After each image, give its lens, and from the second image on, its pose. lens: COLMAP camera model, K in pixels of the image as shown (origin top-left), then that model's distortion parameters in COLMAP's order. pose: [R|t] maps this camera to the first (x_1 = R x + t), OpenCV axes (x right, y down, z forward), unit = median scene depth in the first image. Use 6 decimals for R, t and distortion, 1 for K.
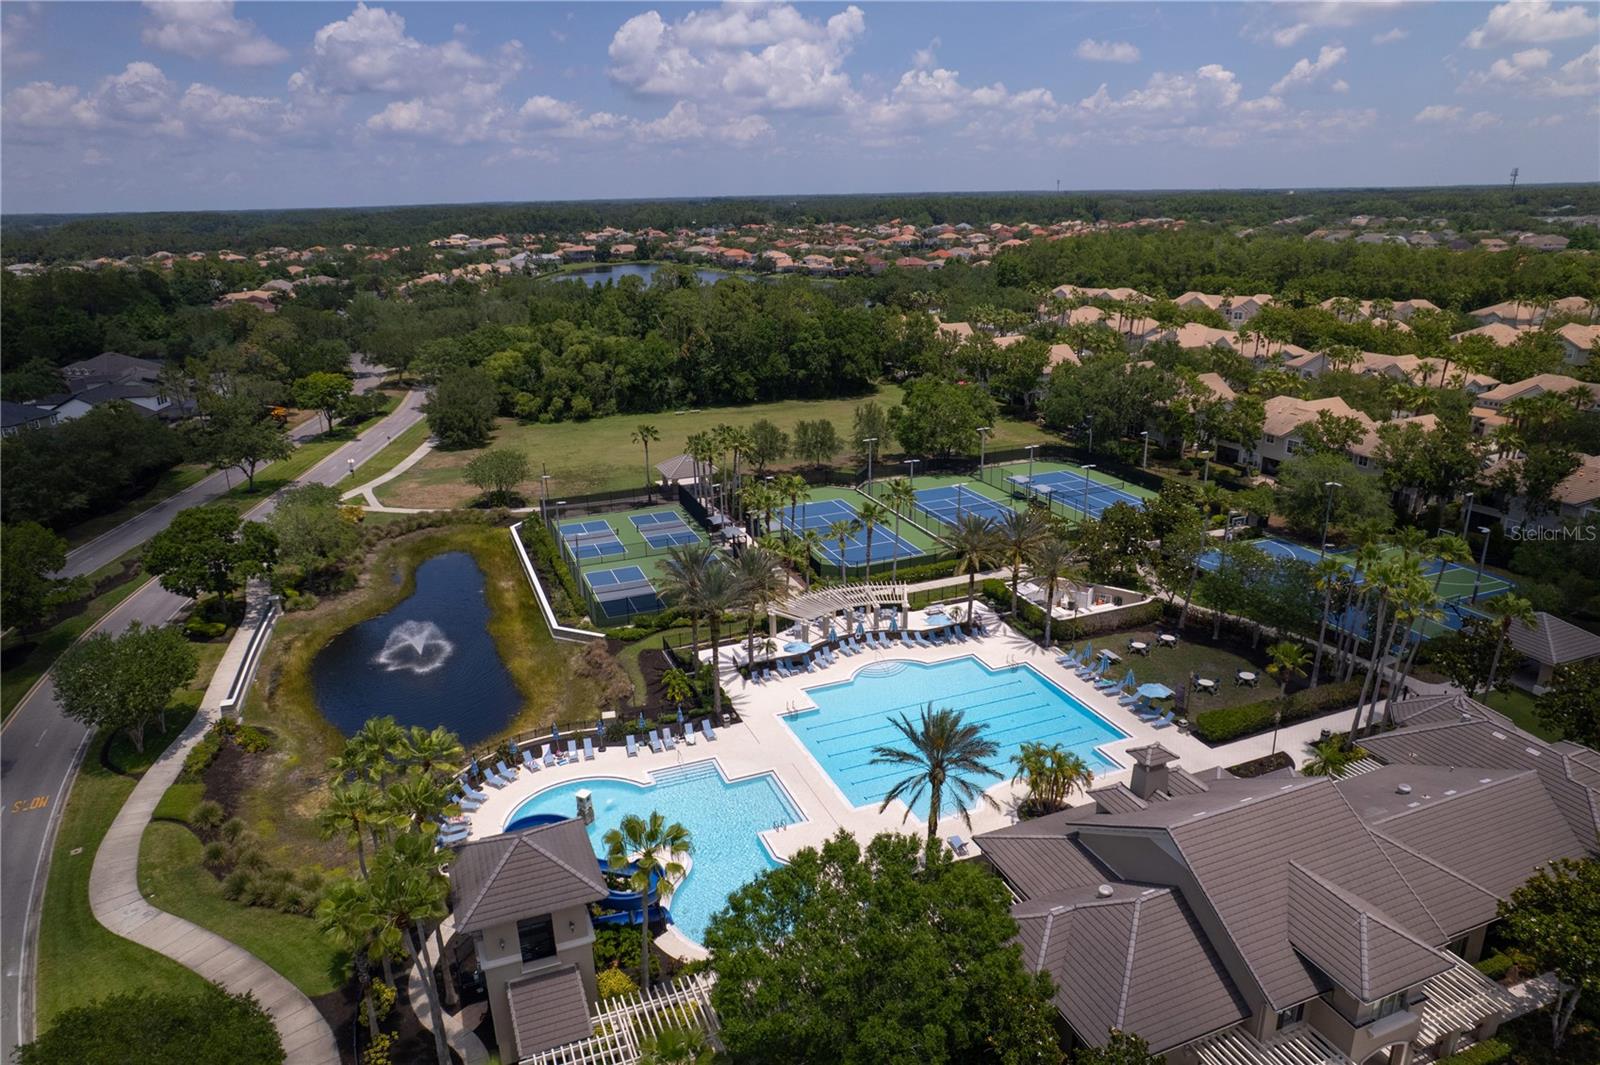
lens RADIAL K [[1033.3, 0, 800.0], [0, 1033.3, 532.5], [0, 0, 1]] dist [-0.000838, 0.000390]
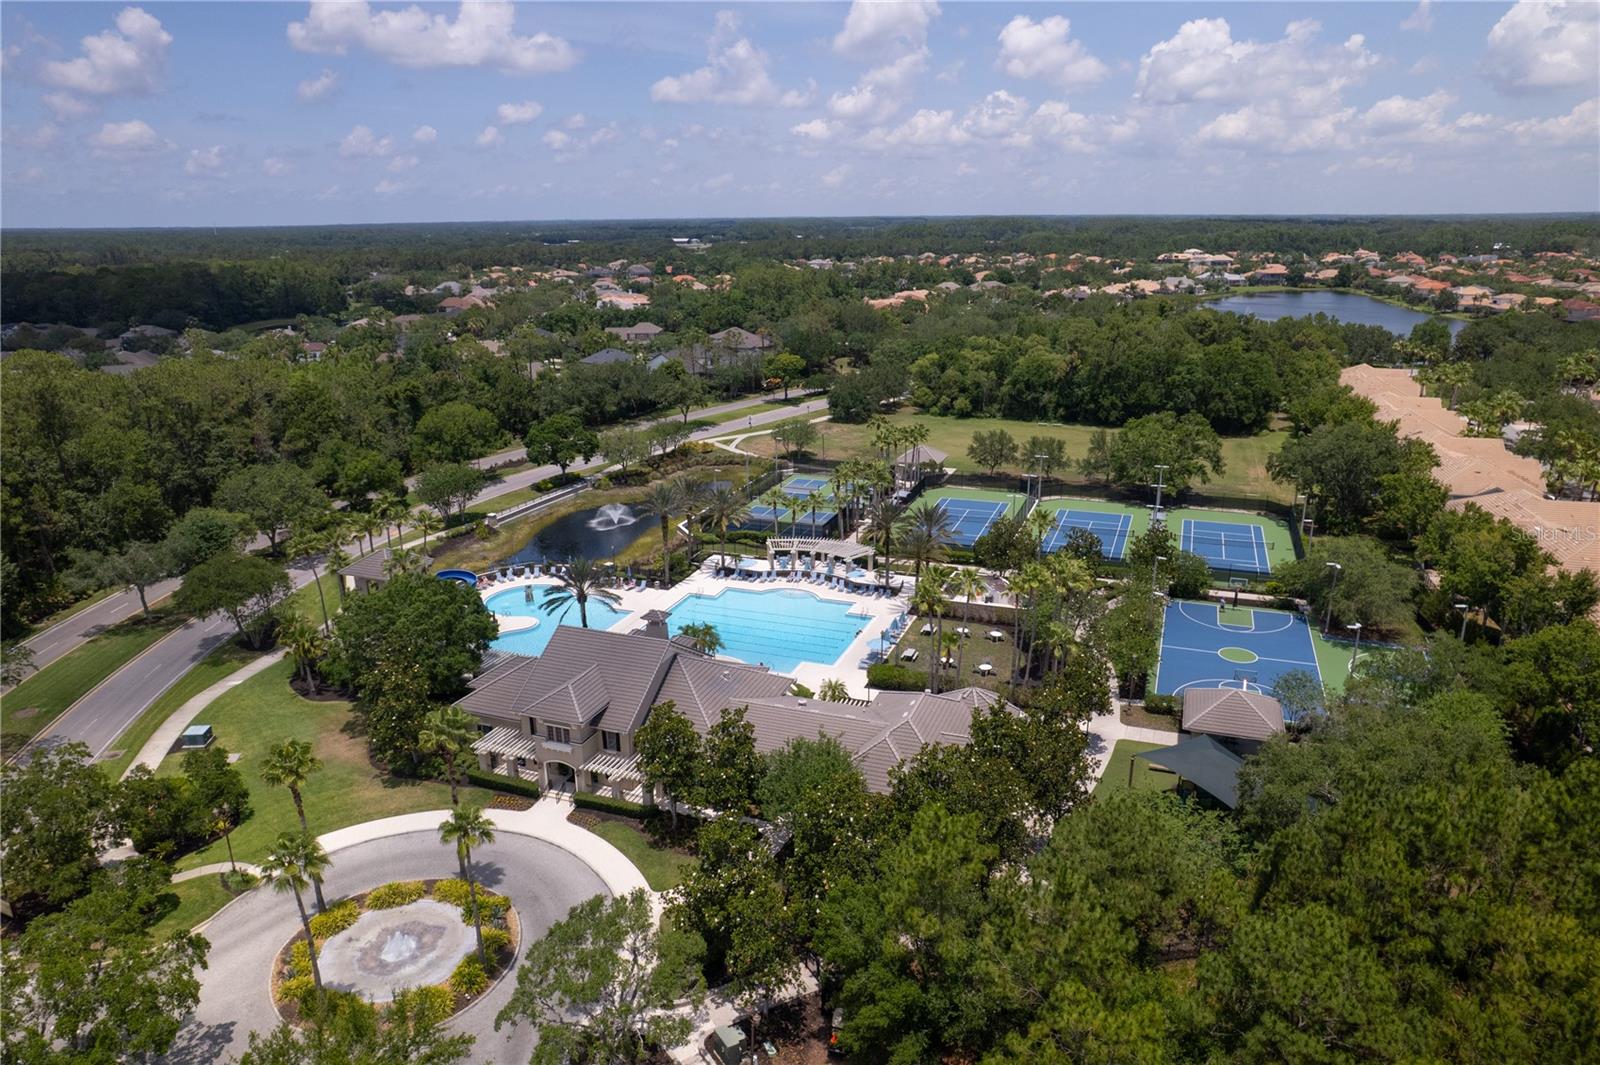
lens RADIAL K [[1013.8, 0, 796.9], [0, 1013.8, 636.1], [0, 0, 1]] dist [-0.002635, 0.000177]
pose [[0.741666, 0.273501, -0.612478, 0.547044], [-0.219952, 0.961774, 0.163132, -0.020590], [0.633682, 0.013726, 0.773472, -0.015200]]
